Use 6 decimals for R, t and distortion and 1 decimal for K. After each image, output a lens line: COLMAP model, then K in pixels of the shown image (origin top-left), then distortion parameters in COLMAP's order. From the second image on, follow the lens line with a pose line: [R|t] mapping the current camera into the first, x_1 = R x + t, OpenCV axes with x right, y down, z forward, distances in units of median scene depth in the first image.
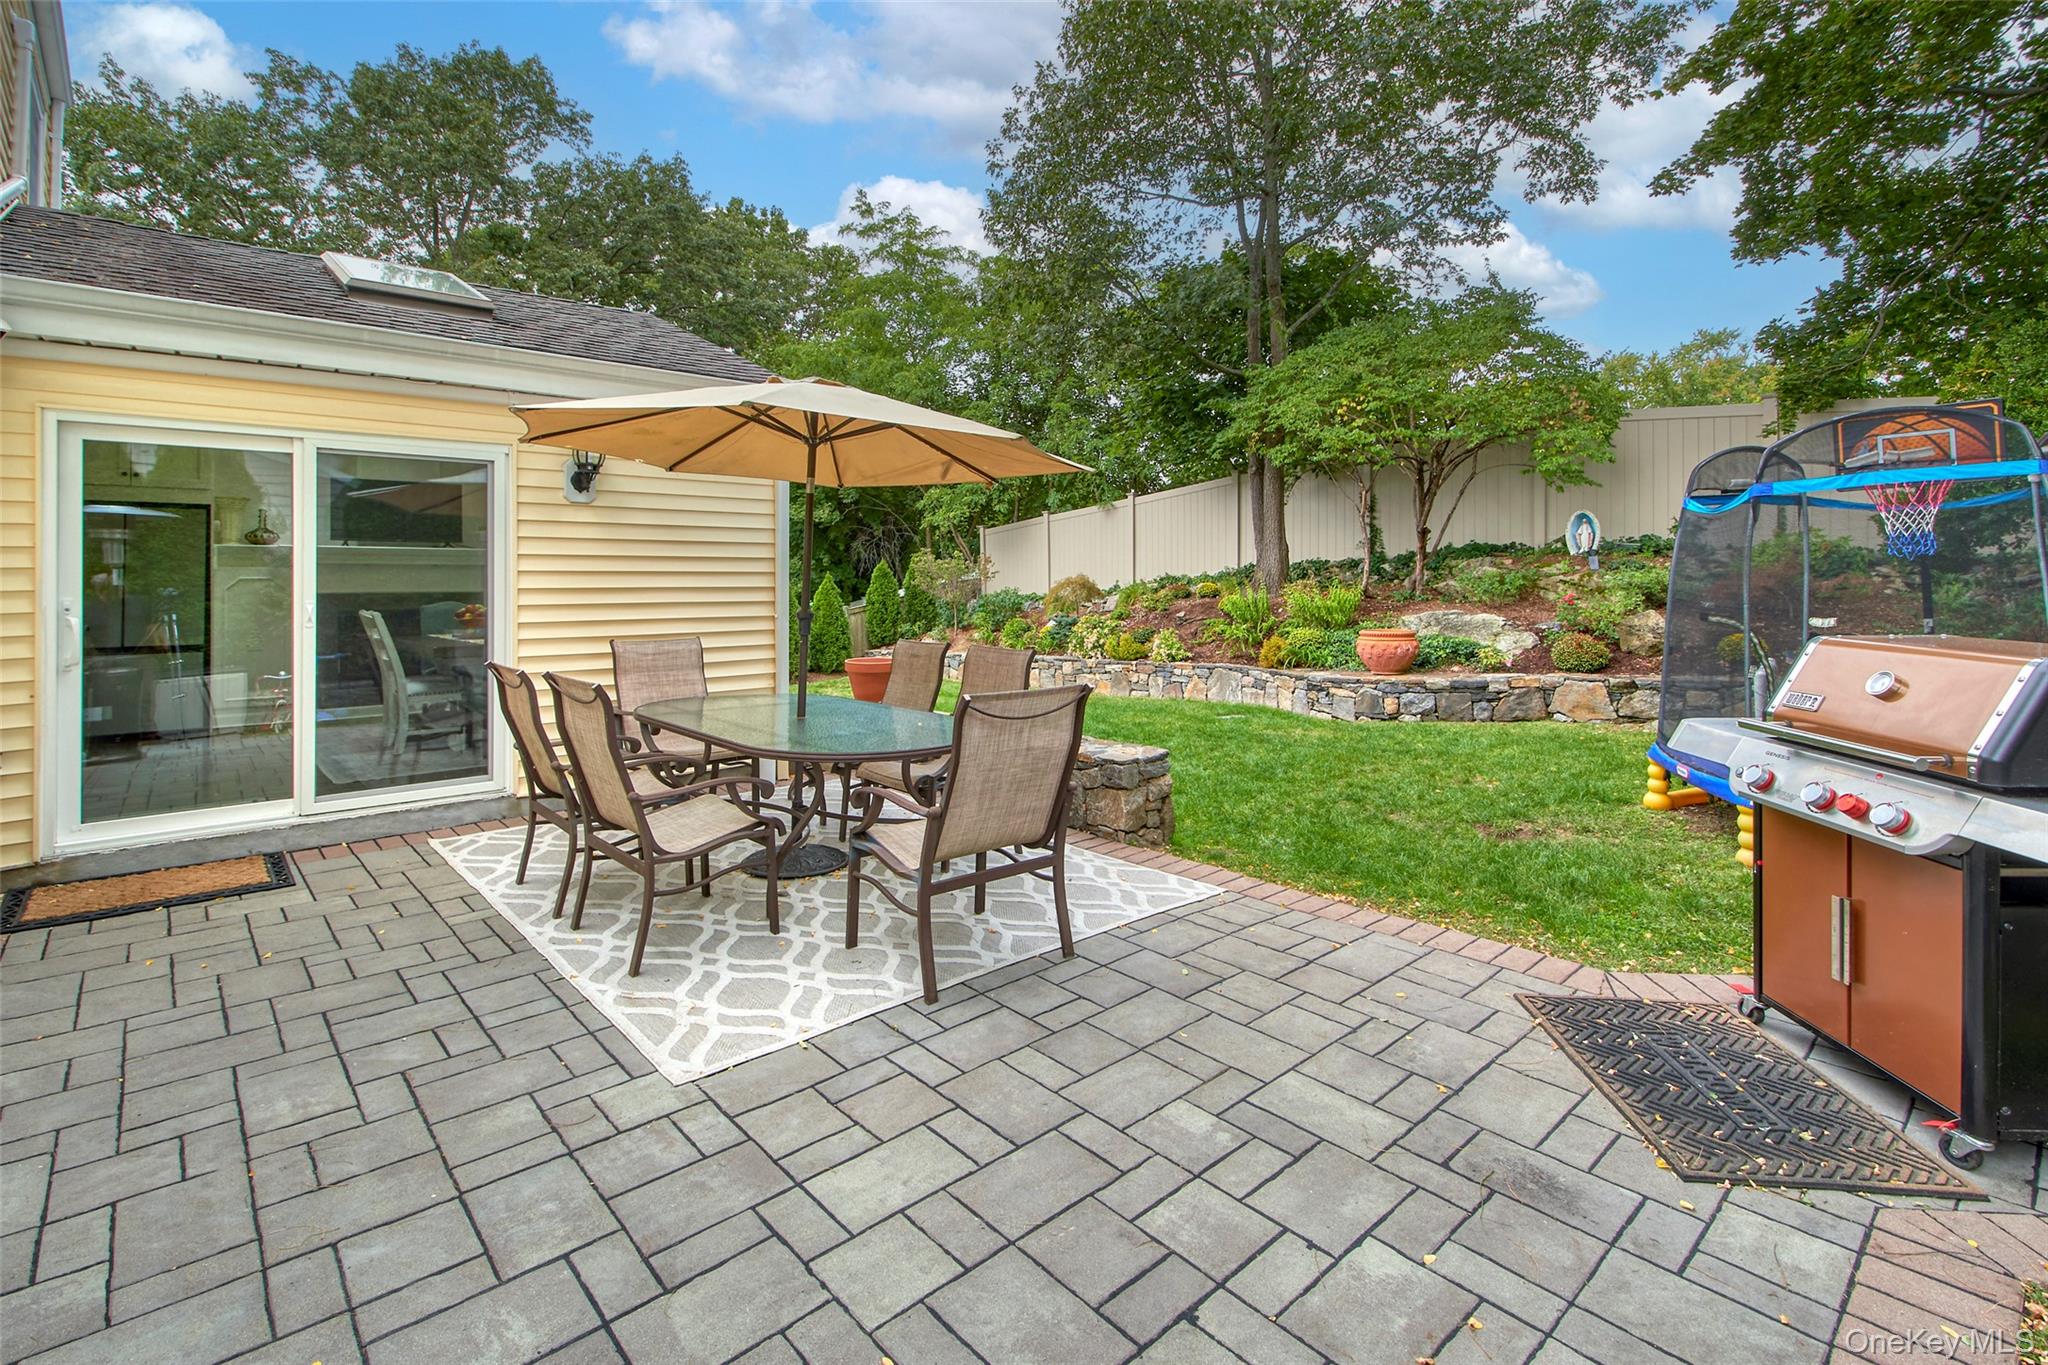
lens RADIAL K [[864.5, 0, 1019.6], [0, 864.5, 592.5], [0, 0, 1]] dist [-0.002002, -0.006298]
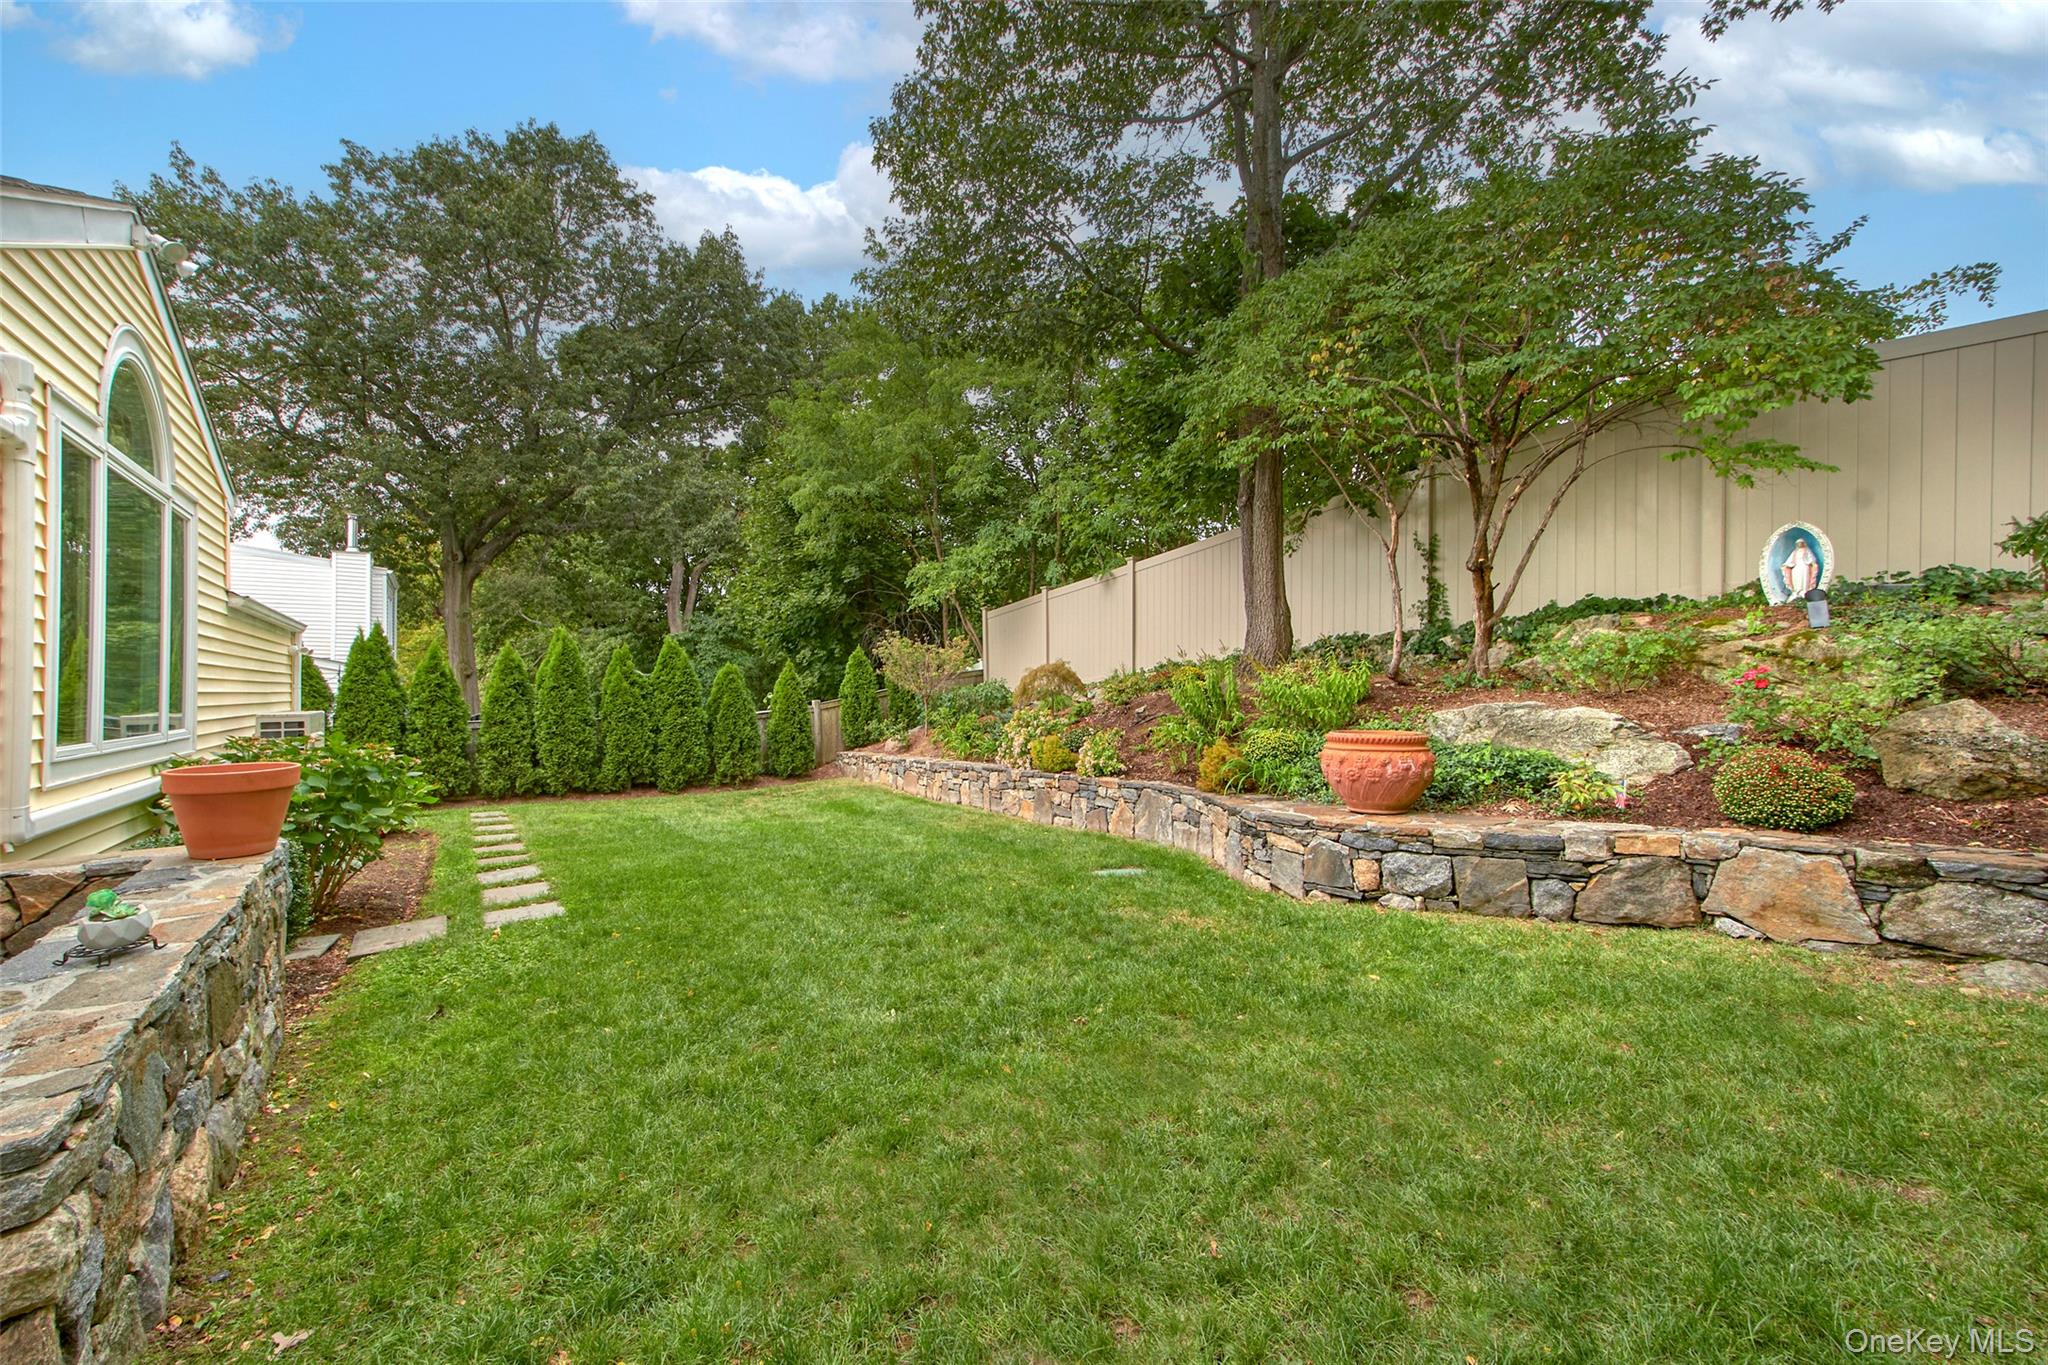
lens RADIAL K [[856.1, 0, 1024.0], [0, 856.1, 682.5], [0, 0, 1]] dist [0.026600, -0.000352]
pose [[0.987557, 0.012999, -0.156722, 0.273290], [-0.016071, 0.999702, -0.018353, 0.024395], [0.156437, 0.020644, 0.987472, 0.401557]]
